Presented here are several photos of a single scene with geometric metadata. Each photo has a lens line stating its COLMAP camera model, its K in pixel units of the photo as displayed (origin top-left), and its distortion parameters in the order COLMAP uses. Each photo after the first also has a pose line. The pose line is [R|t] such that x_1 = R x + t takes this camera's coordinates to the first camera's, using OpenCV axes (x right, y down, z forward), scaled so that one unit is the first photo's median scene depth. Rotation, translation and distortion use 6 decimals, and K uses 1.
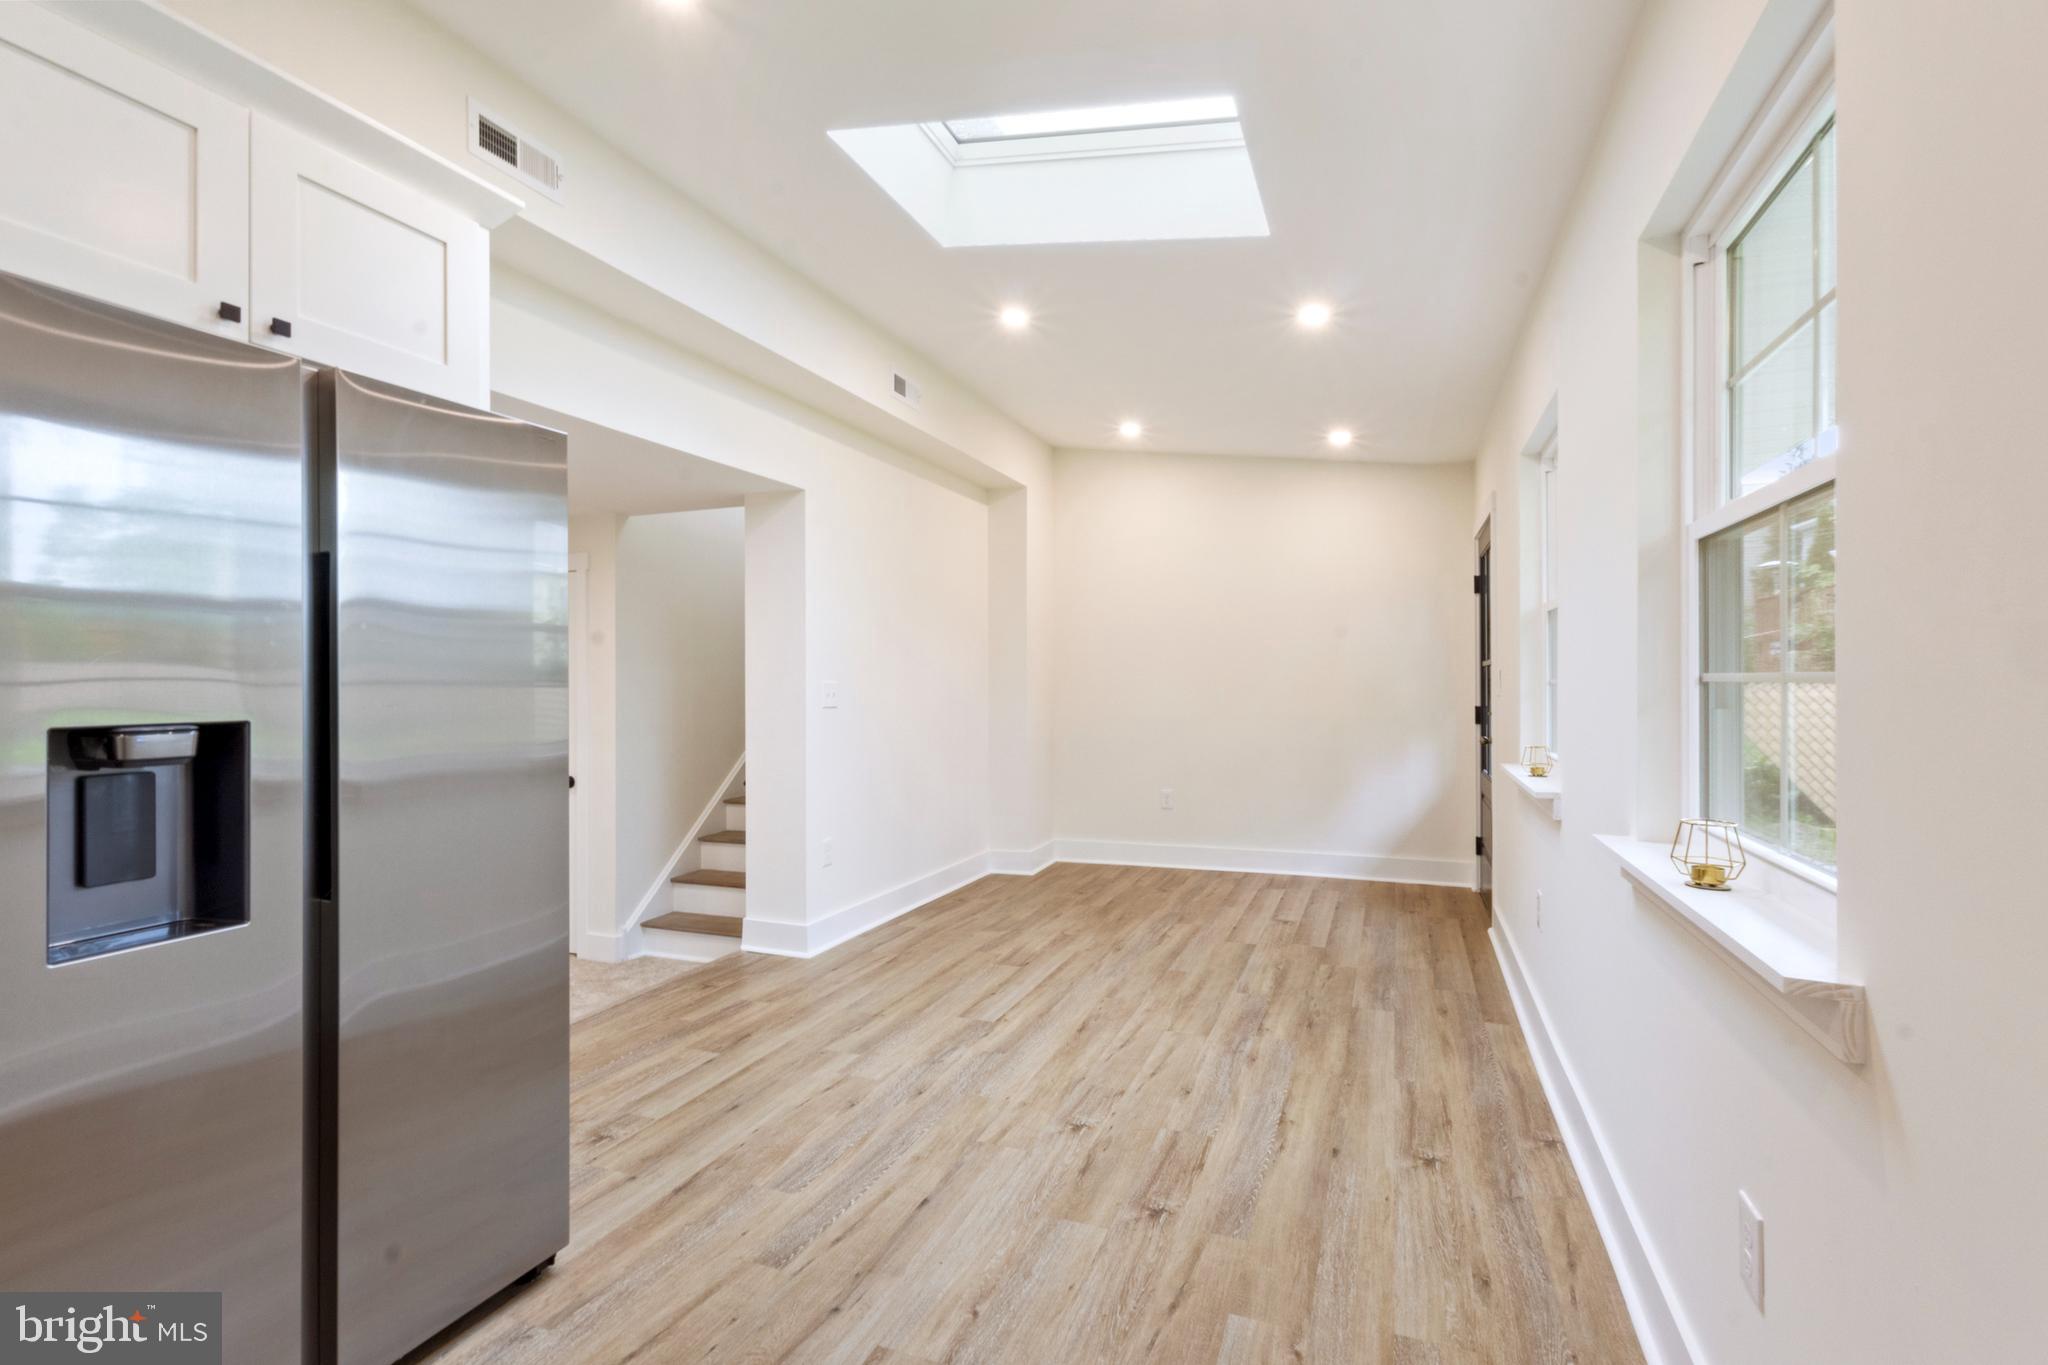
lens RADIAL K [[963.7, 0, 1011.1], [0, 963.7, 679.8], [0, 0, 1]] dist [0.000325, 0.003408]
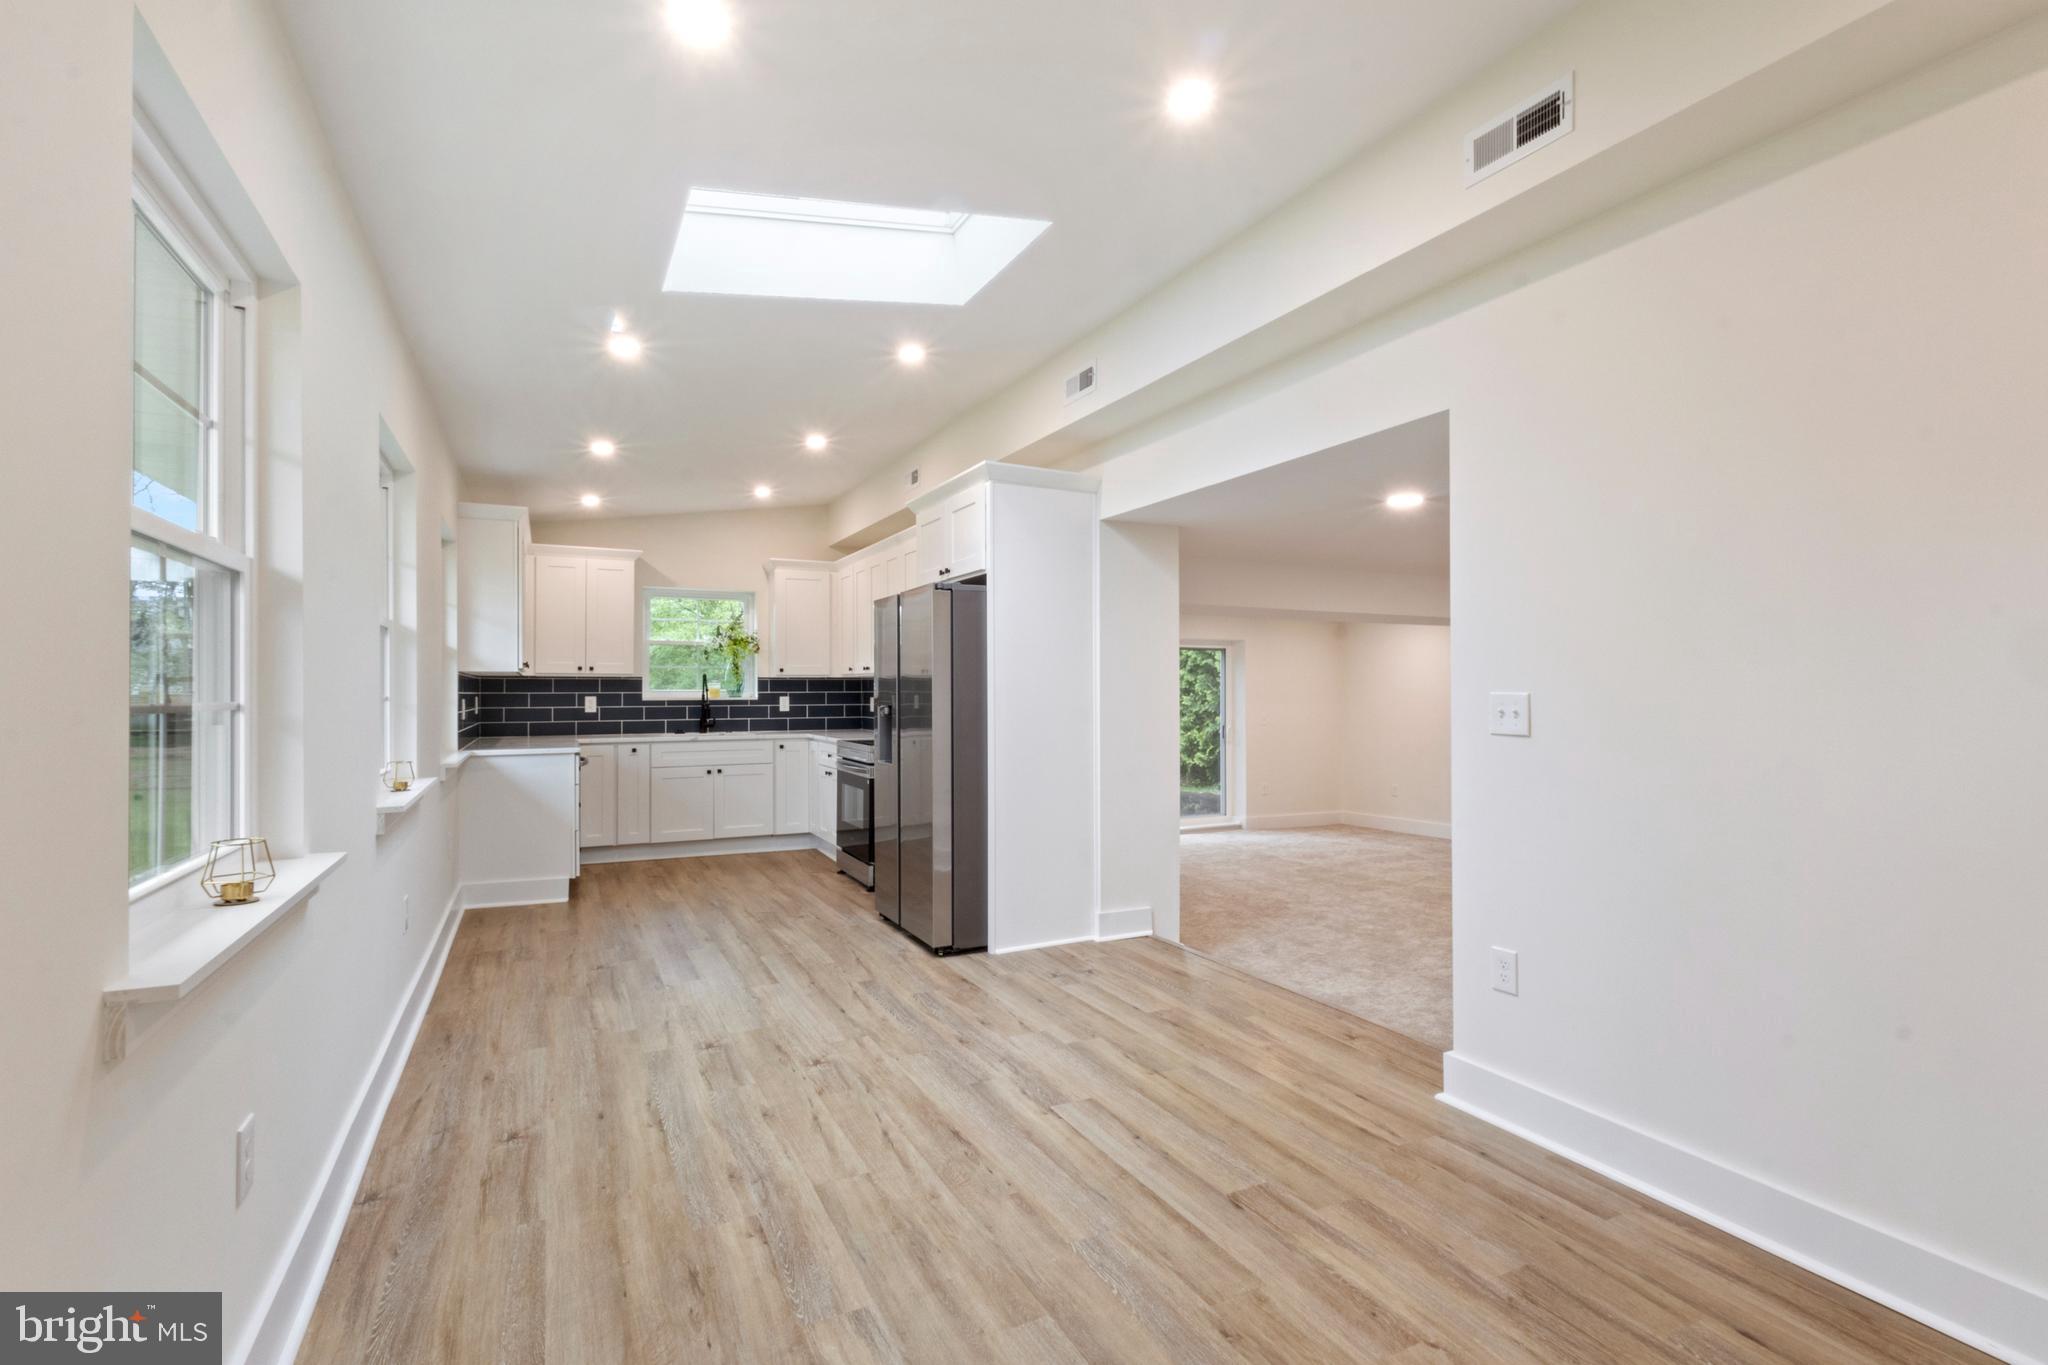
lens RADIAL K [[963.7, 0, 1030.1], [0, 963.7, 672.4], [0, 0, 1]] dist [0.000325, 0.003408]
pose [[-0.665630, -0.012270, -0.746181, 0.679636], [0.005701, 0.999752, -0.021525, 0.000226], [0.746261, -0.018582, -0.665395, 1.707263]]
